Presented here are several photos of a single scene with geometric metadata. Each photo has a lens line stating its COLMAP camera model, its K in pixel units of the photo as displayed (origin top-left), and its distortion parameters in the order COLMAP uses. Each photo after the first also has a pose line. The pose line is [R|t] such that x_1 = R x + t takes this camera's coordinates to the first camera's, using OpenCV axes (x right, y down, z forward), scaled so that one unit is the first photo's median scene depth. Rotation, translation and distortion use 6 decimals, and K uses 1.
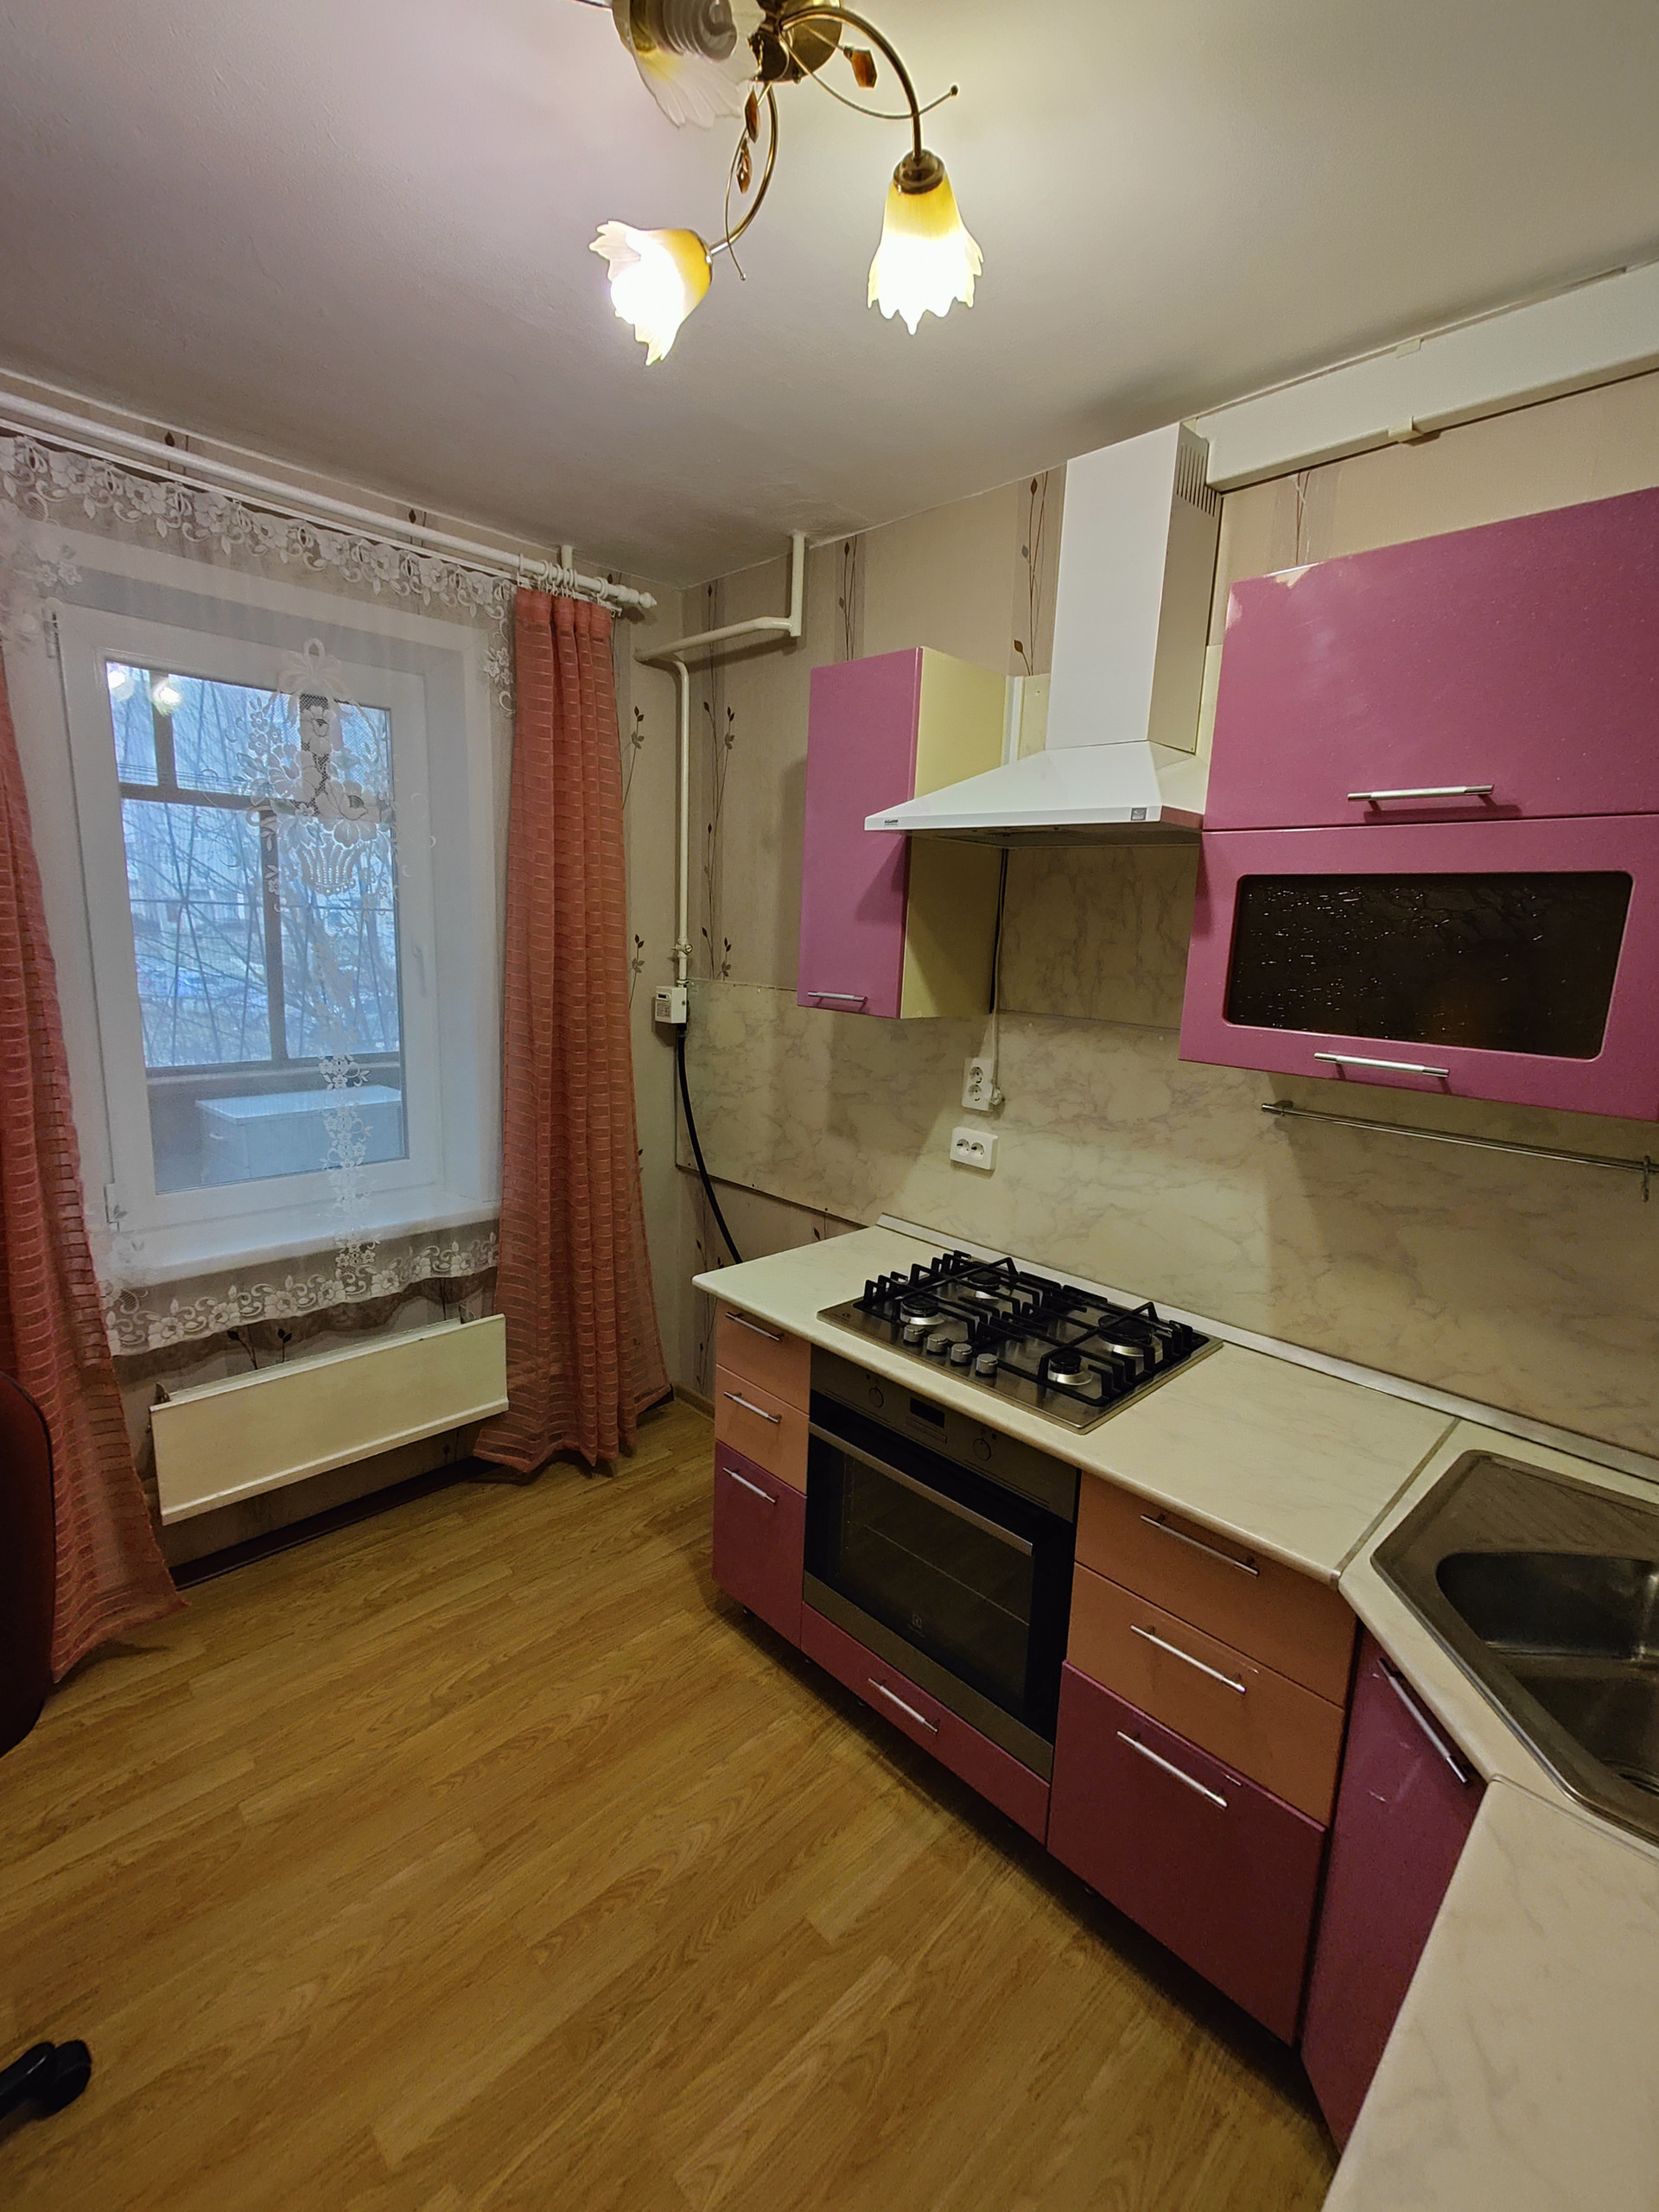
lens RADIAL K [[976.7, 0, 834.6], [0, 976.7, 1104.9], [0, 0, 1]] dist [0.001260, 0.000279]
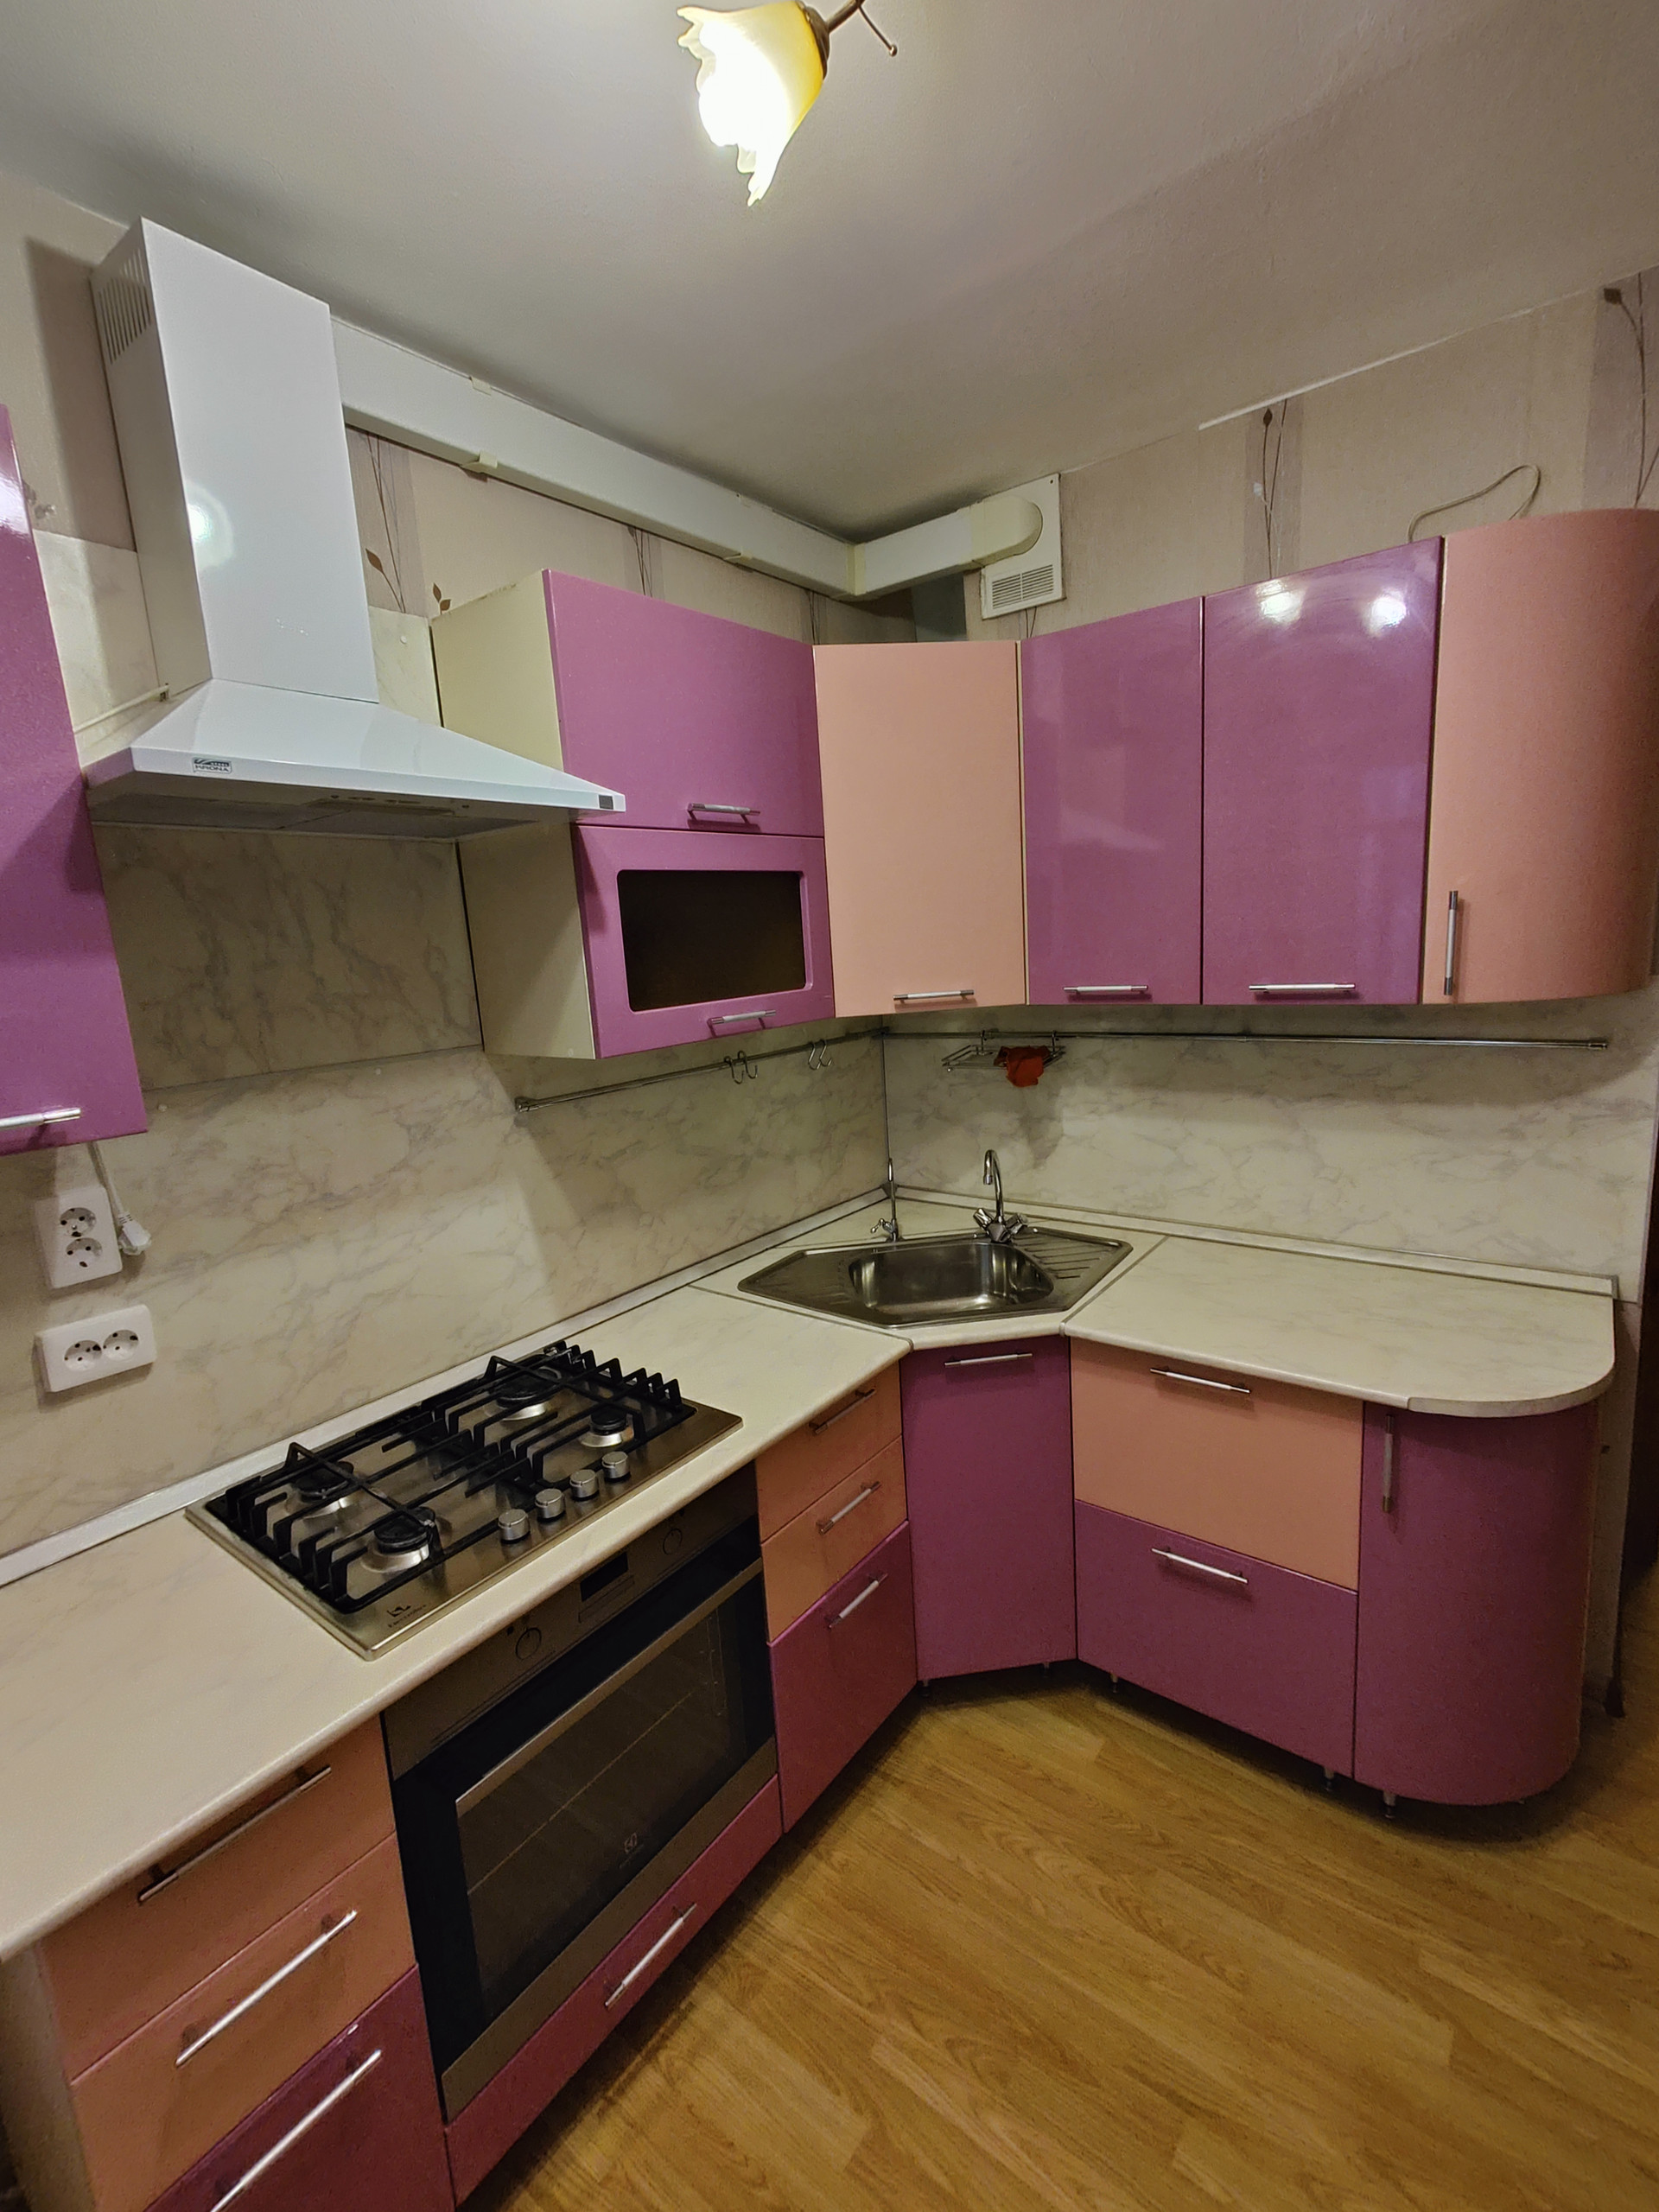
lens RADIAL K [[976.7, 0, 839.6], [0, 976.7, 1102.8], [0, 0, 1]] dist [0.001260, 0.000279]
pose [[-0.130101, -0.205035, 0.970069, -0.569751], [0.238154, 0.943280, 0.231313, -0.155596], [-0.962474, 0.261120, -0.073892, 0.767048]]
